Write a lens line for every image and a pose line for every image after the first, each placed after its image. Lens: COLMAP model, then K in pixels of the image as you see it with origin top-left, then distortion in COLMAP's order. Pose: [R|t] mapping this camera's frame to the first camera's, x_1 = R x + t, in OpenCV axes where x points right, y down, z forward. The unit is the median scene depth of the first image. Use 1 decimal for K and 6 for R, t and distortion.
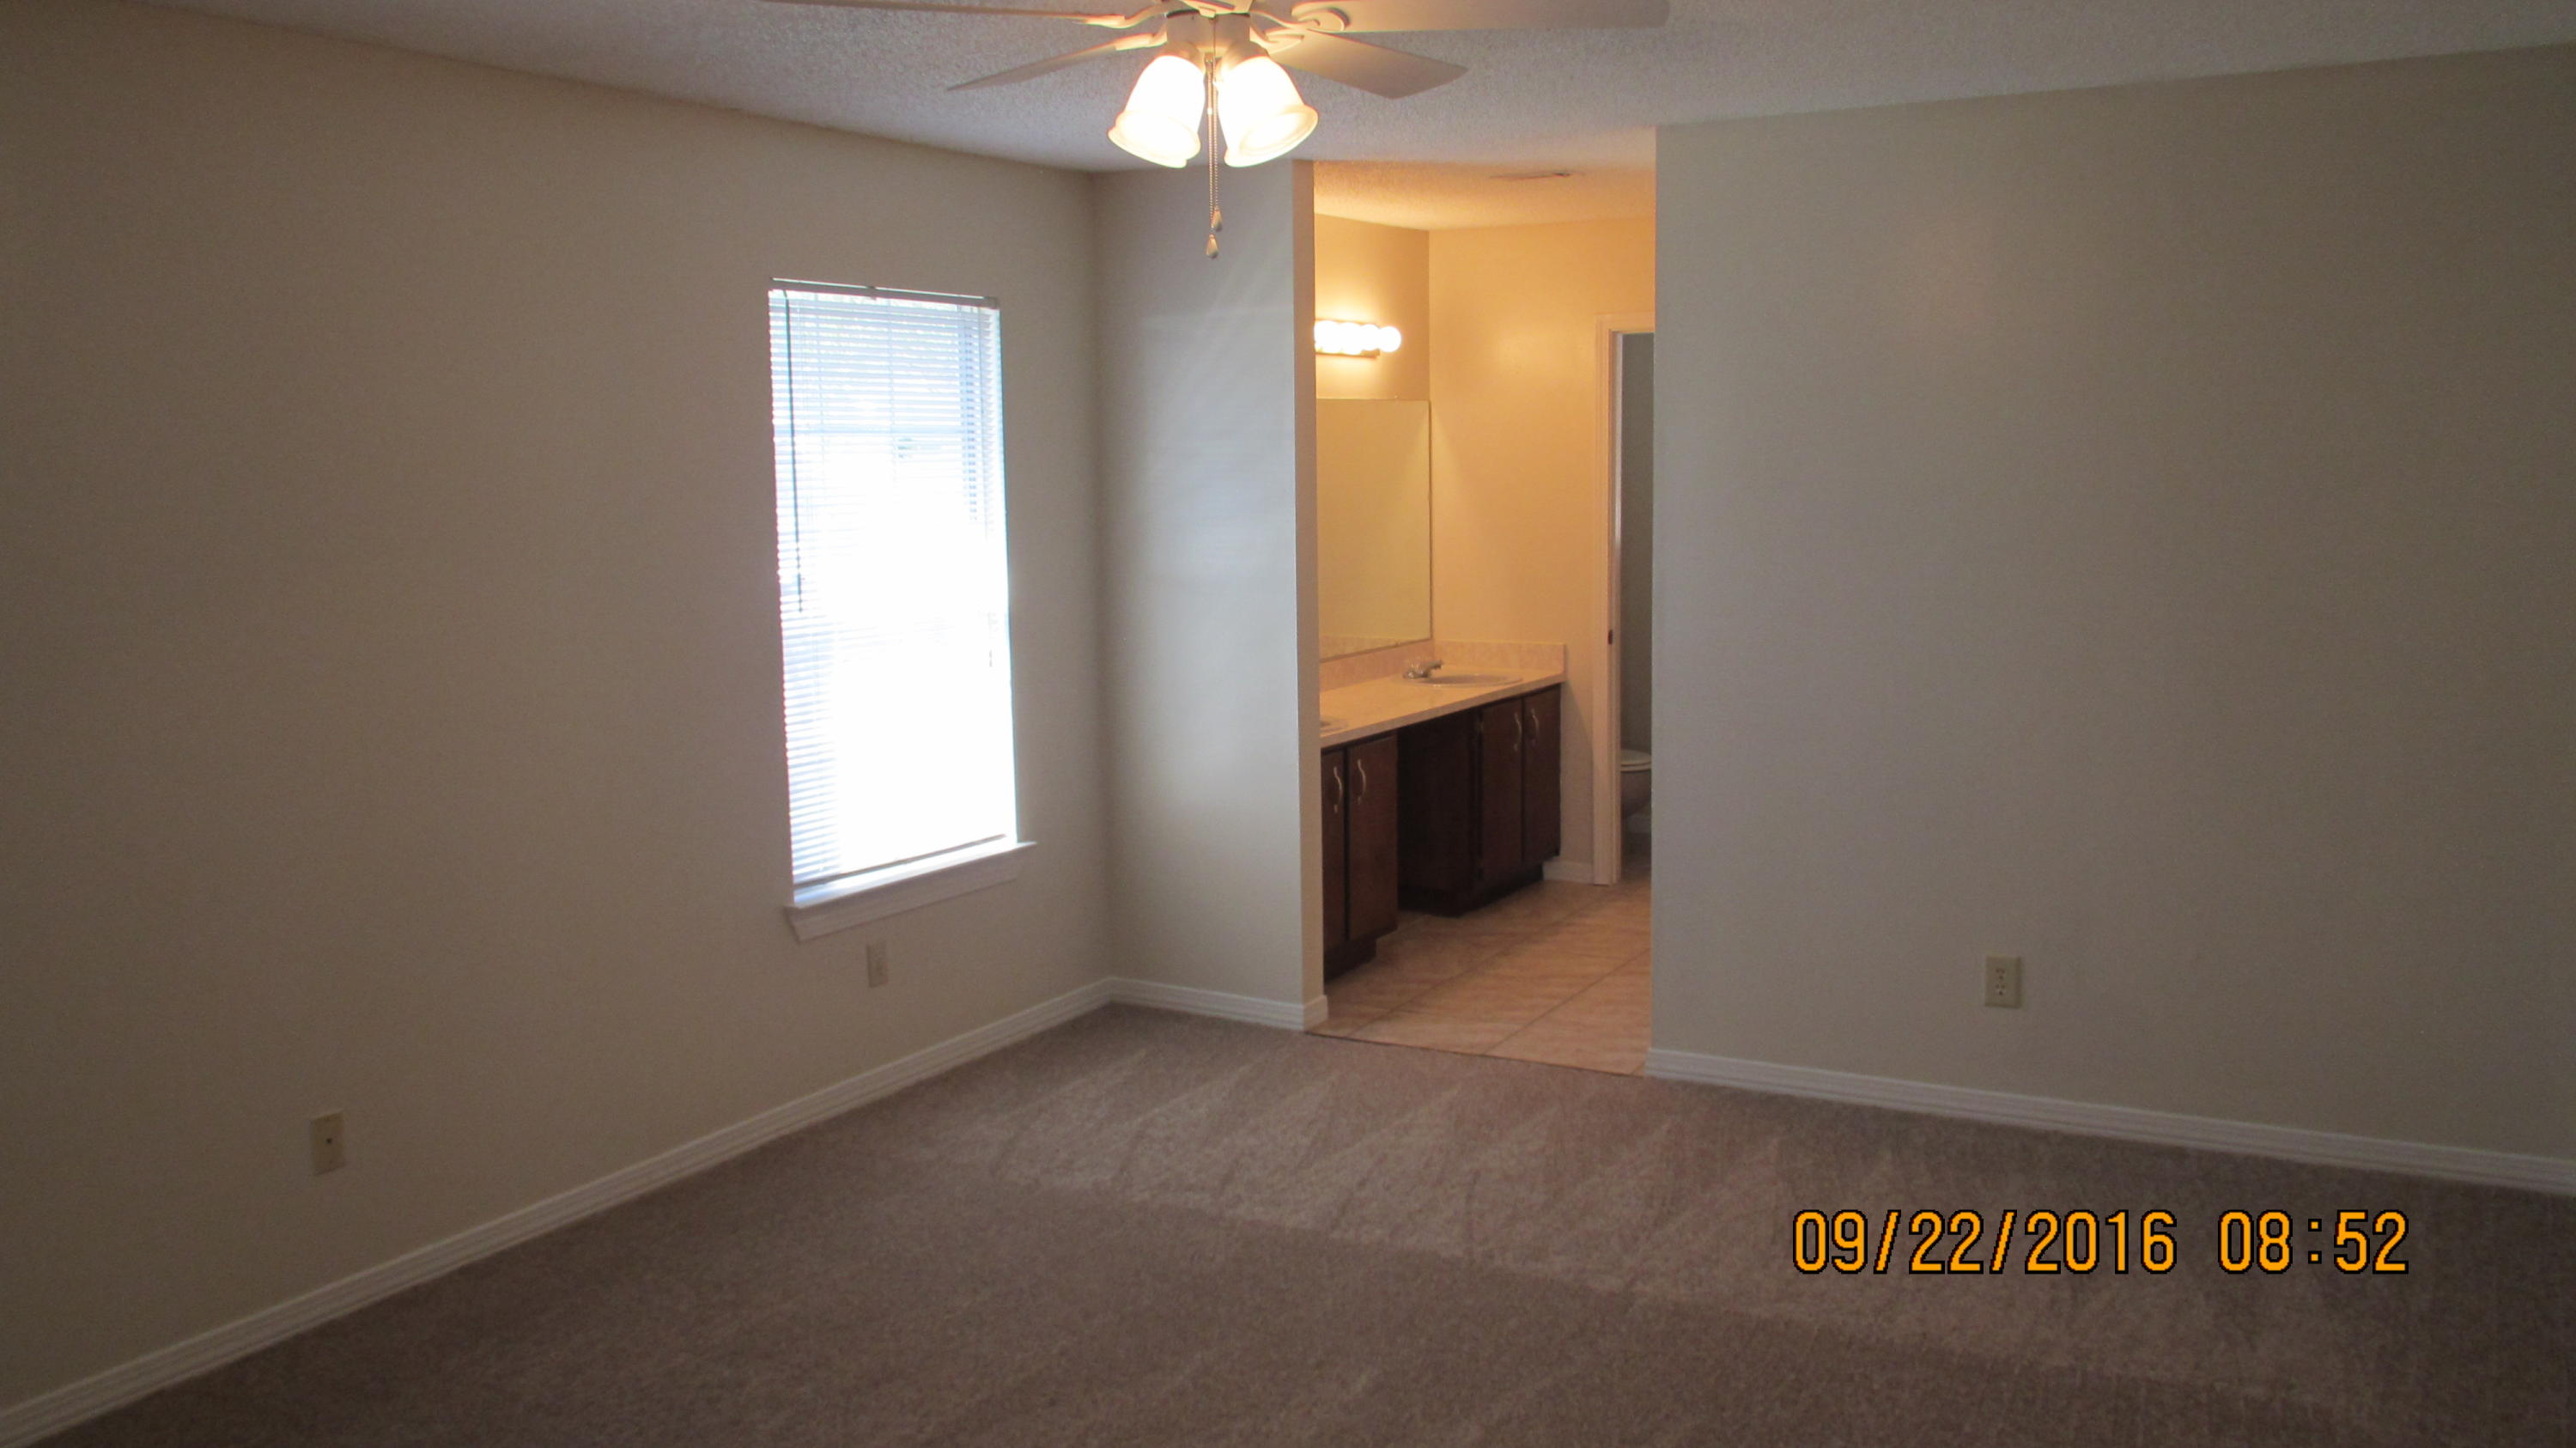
lens RADIAL K [[2240.4, 0, 1288.0], [0, 2240.4, 724.0], [0, 0, 1]] dist [0.009928, 0.001484]
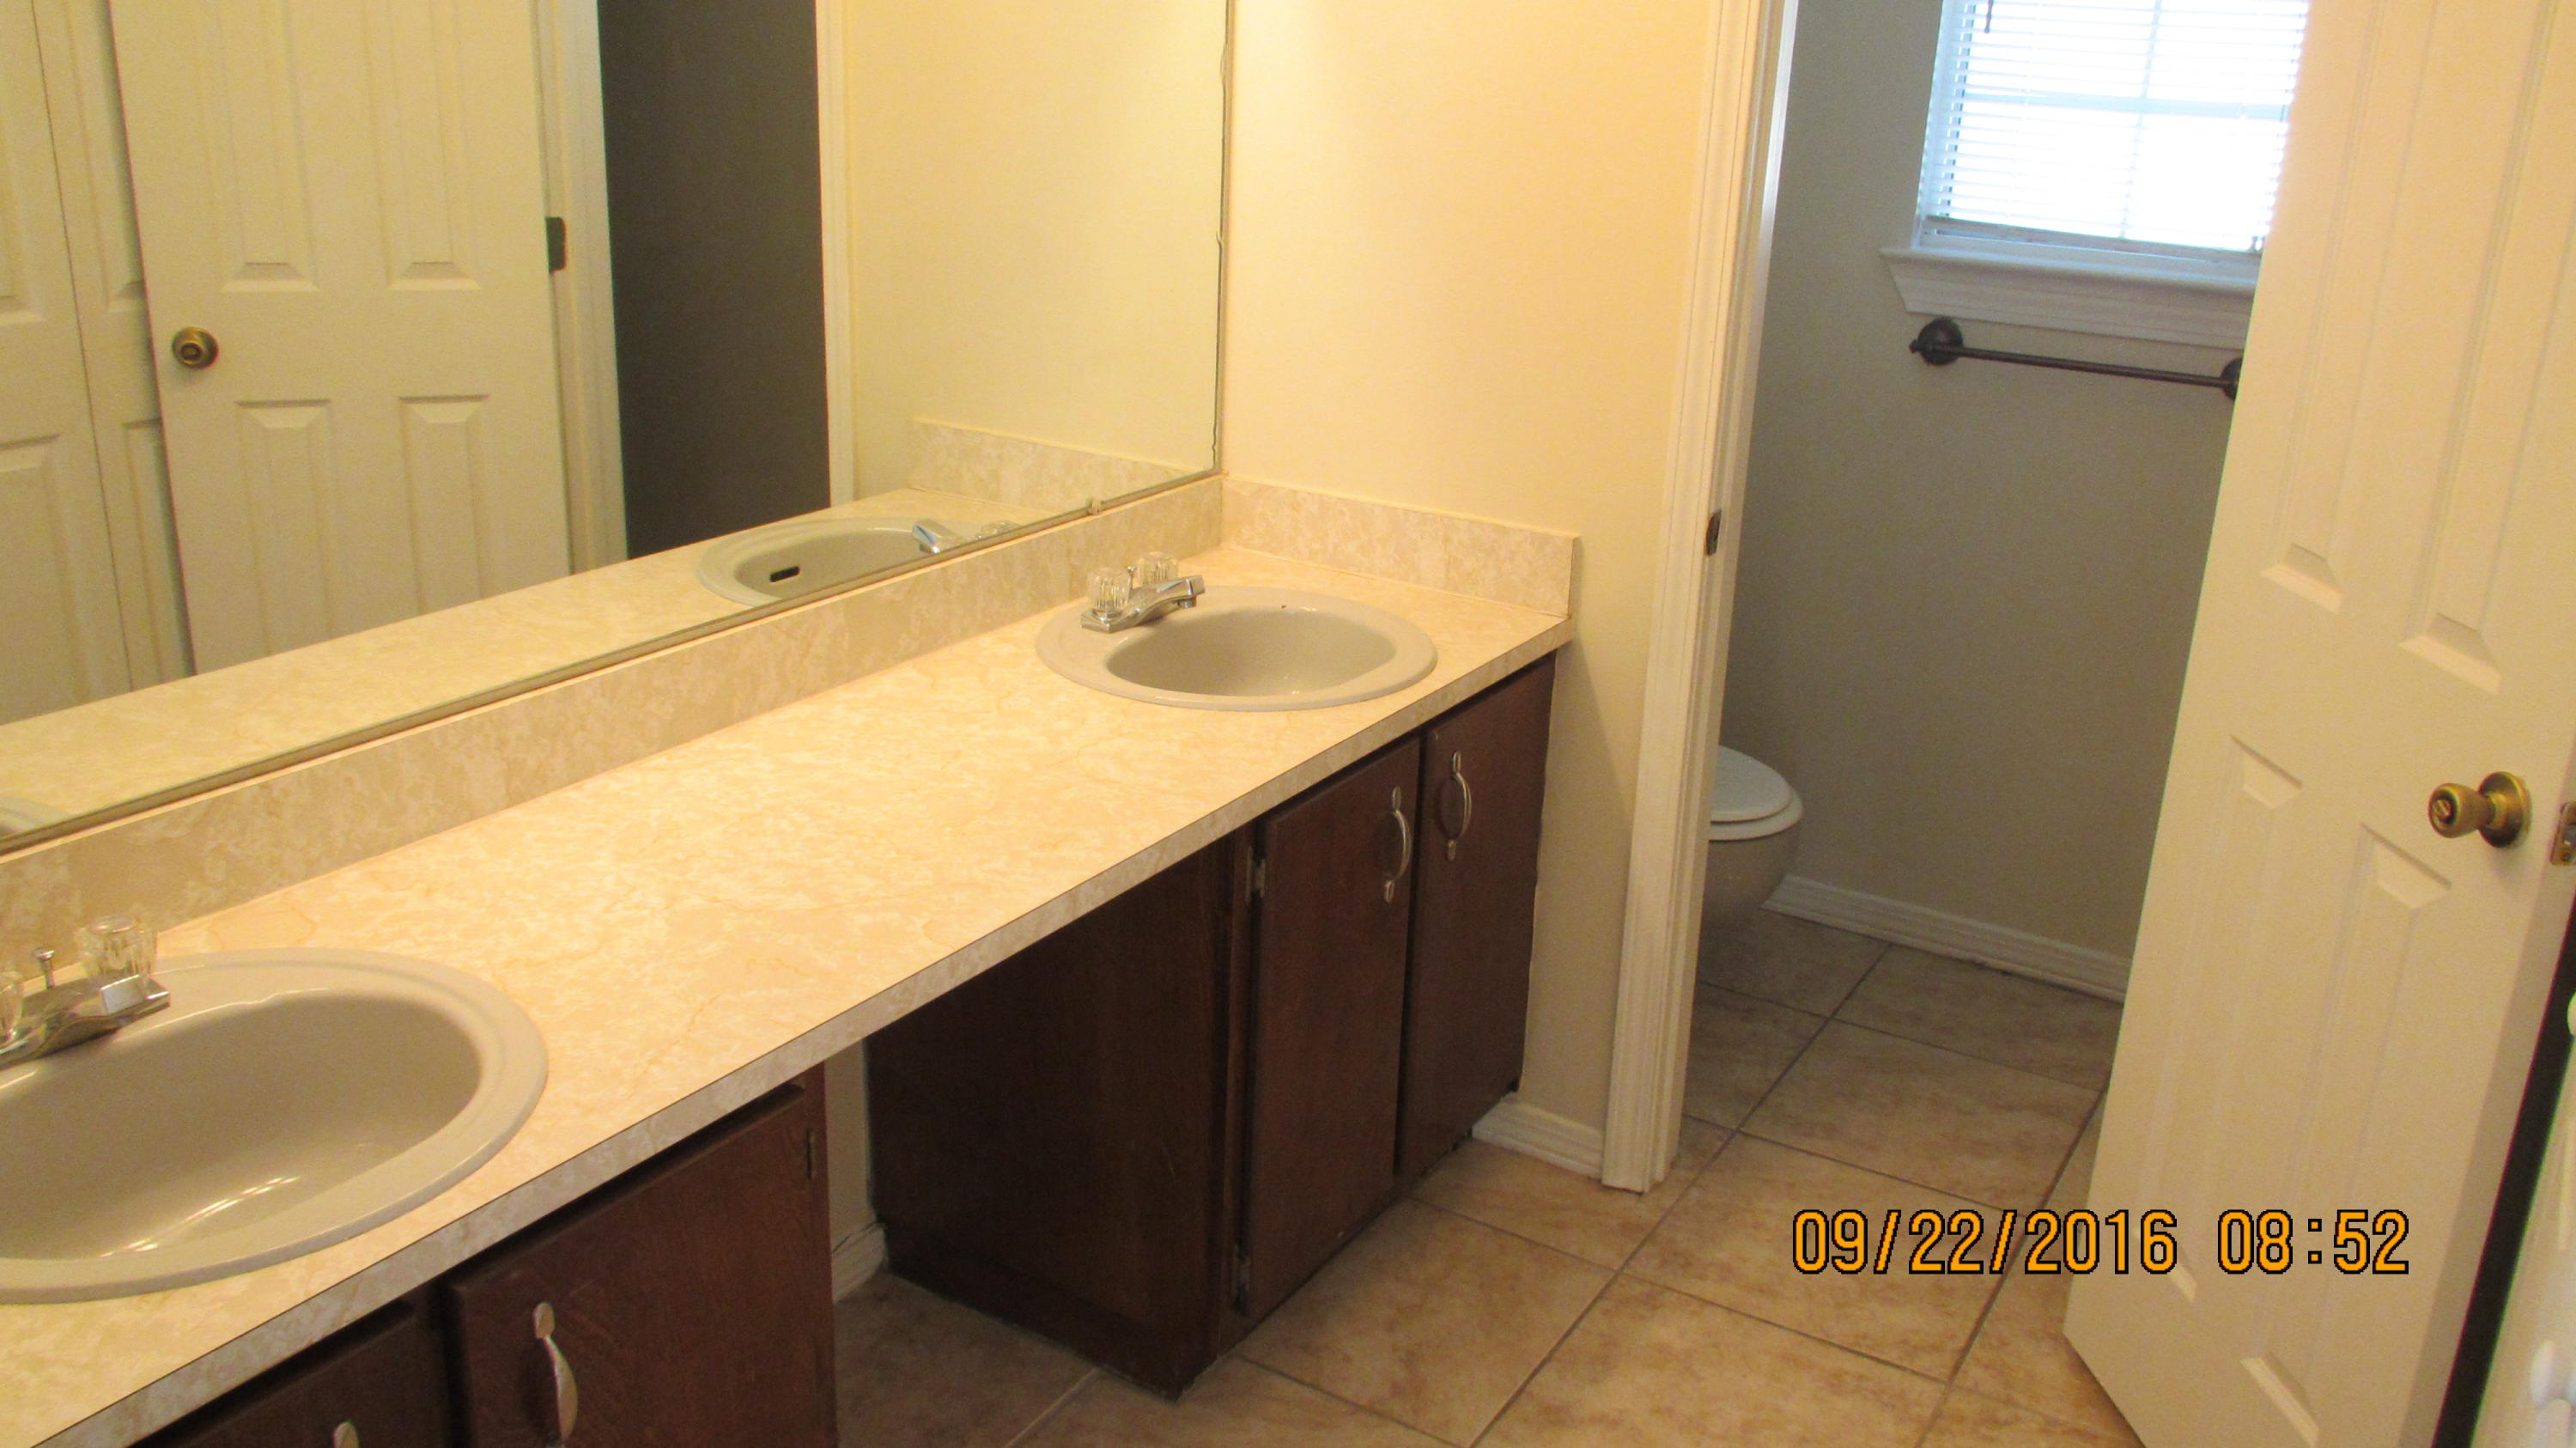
lens RADIAL K [[2218.8, 0, 1288.2], [0, 2218.8, 731.7], [0, 0, 1]] dist [0.010063, -0.007684]
pose [[0.997796, 0.061814, -0.024110, 0.099703], [-0.055434, 0.976336, 0.209032, -0.083676], [0.036460, -0.207235, 0.977612, 0.735926]]
